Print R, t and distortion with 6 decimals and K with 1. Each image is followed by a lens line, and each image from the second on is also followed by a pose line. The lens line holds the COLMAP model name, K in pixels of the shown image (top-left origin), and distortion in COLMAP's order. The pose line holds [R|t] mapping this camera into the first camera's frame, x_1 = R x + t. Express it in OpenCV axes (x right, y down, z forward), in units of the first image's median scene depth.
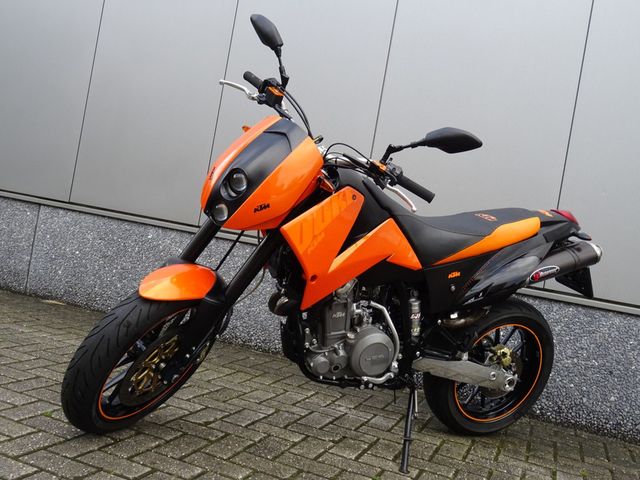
lens RADIAL K [[636.1, 0, 320.5], [0, 636.1, 240.1], [0, 0, 1]] dist [0.004872, 0.000000]
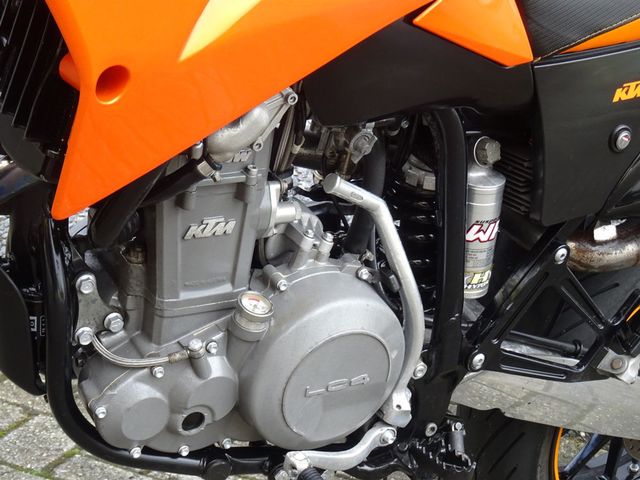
lens RADIAL K [[1179.0, 0, 321.1], [0, 1179.0, 240.3], [0, 0, 1]] dist [0.022353, 0.000000]
pose [[0.988291, 0.030359, 0.149533, 0.001107], [-0.059241, 0.979473, 0.192672, 0.027790], [-0.140614, -0.199275, 0.969803, 0.518970]]
